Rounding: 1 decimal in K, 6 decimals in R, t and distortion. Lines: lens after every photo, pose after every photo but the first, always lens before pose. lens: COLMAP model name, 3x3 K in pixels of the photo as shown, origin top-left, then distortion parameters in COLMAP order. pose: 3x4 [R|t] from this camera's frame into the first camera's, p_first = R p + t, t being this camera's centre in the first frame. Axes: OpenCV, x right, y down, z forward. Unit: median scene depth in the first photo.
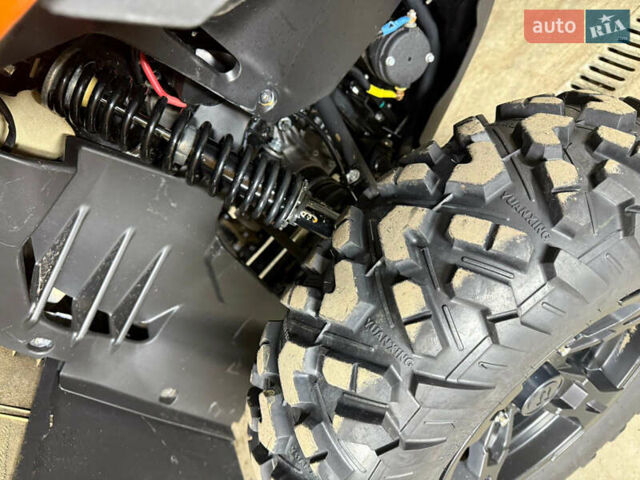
lens RADIAL K [[474.8, 0, 318.6], [0, 474.8, 256.1], [0, 0, 1]] dist [0.044757, -0.105600]
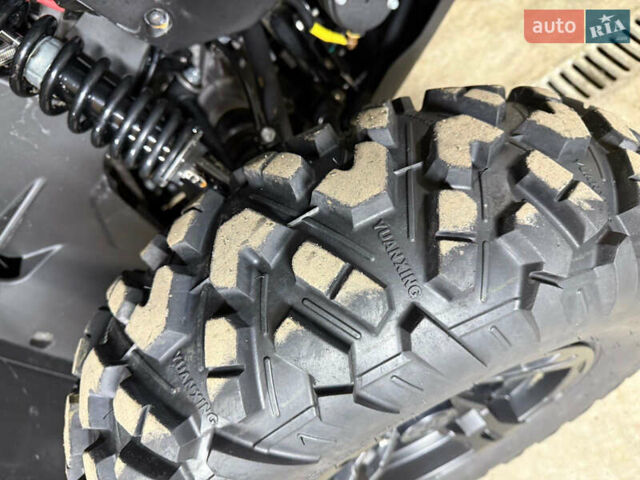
lens RADIAL K [[474.8, 0, 318.6], [0, 474.8, 256.1], [0, 0, 1]] dist [0.044757, -0.105600]
pose [[0.984224, 0.170566, 0.047003, 0.260951], [-0.175627, 0.974008, 0.143051, -0.164282], [-0.021381, -0.149049, 0.988599, 0.250524]]
